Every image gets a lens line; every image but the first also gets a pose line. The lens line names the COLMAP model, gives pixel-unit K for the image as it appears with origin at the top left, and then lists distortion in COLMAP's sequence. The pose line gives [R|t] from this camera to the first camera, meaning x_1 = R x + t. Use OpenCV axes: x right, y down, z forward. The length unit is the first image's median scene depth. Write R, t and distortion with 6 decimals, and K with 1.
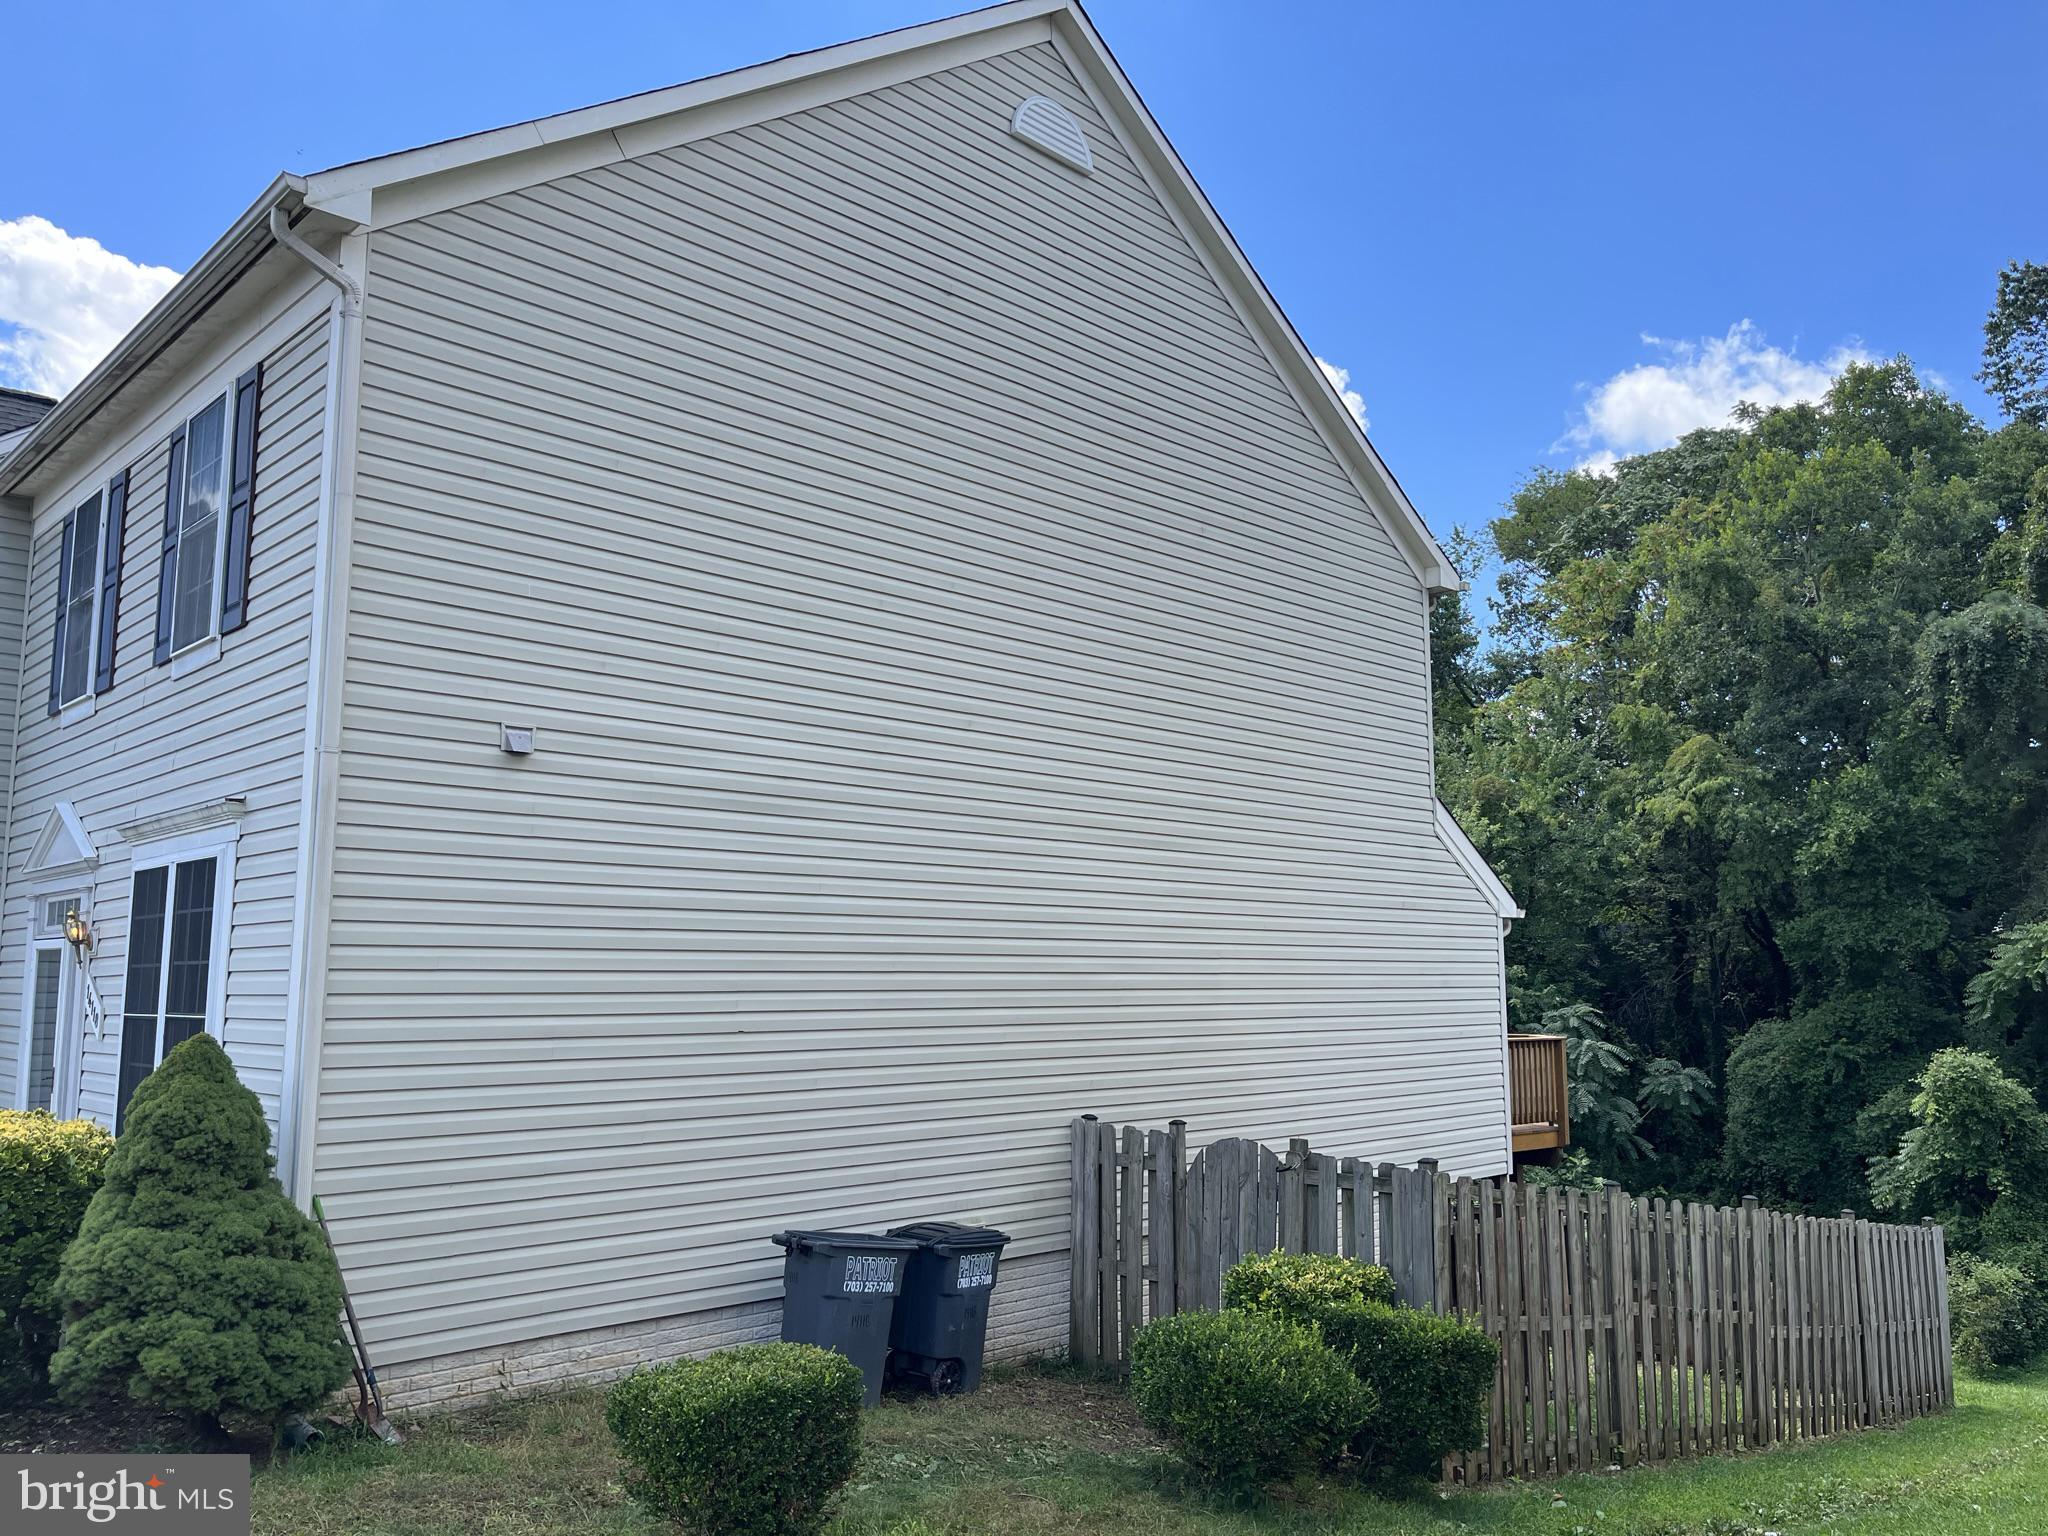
lens RADIAL K [[1551.6, 0, 1023.2], [0, 1551.6, 768.1], [0, 0, 1]] dist [0.058971, -0.081385]
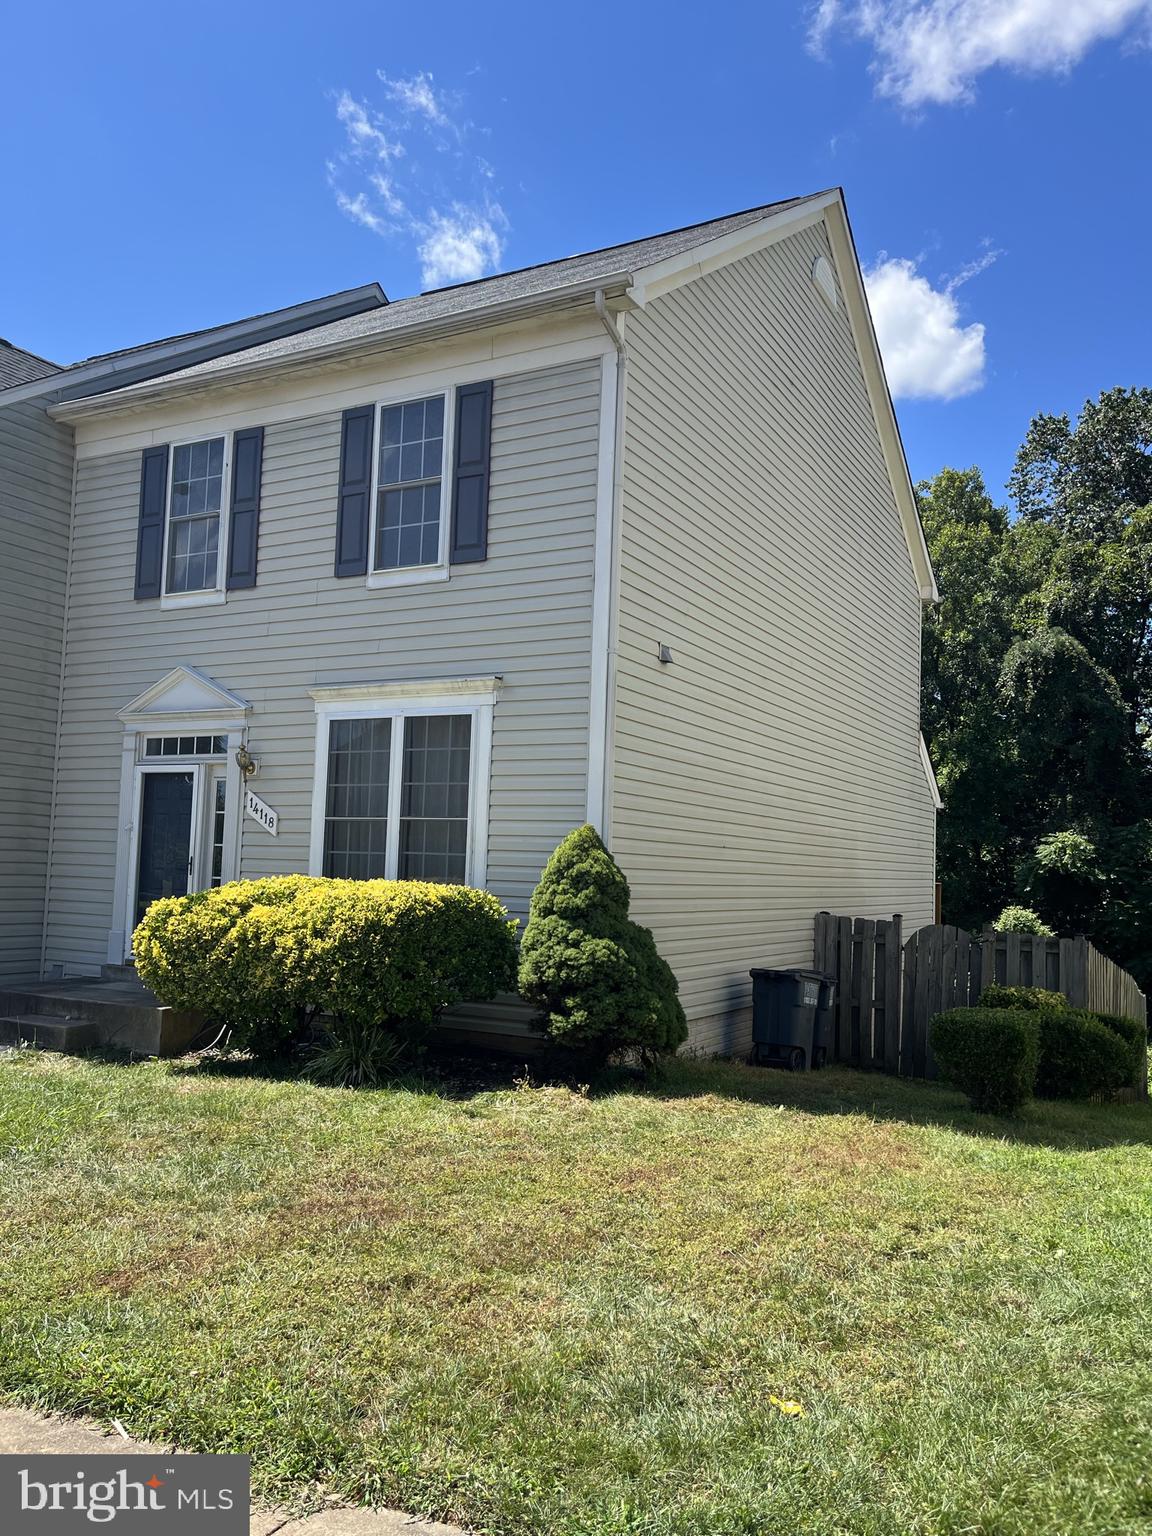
lens RADIAL K [[1163.7, 0, 575.8], [0, 1163.7, 774.5], [0, 0, 1]] dist [0.058971, -0.081385]
pose [[0.956835, 0.056068, 0.285174, -0.202537], [-0.073704, 0.995950, 0.051483, 0.013524], [-0.281132, -0.070279, 0.957092, -0.028641]]
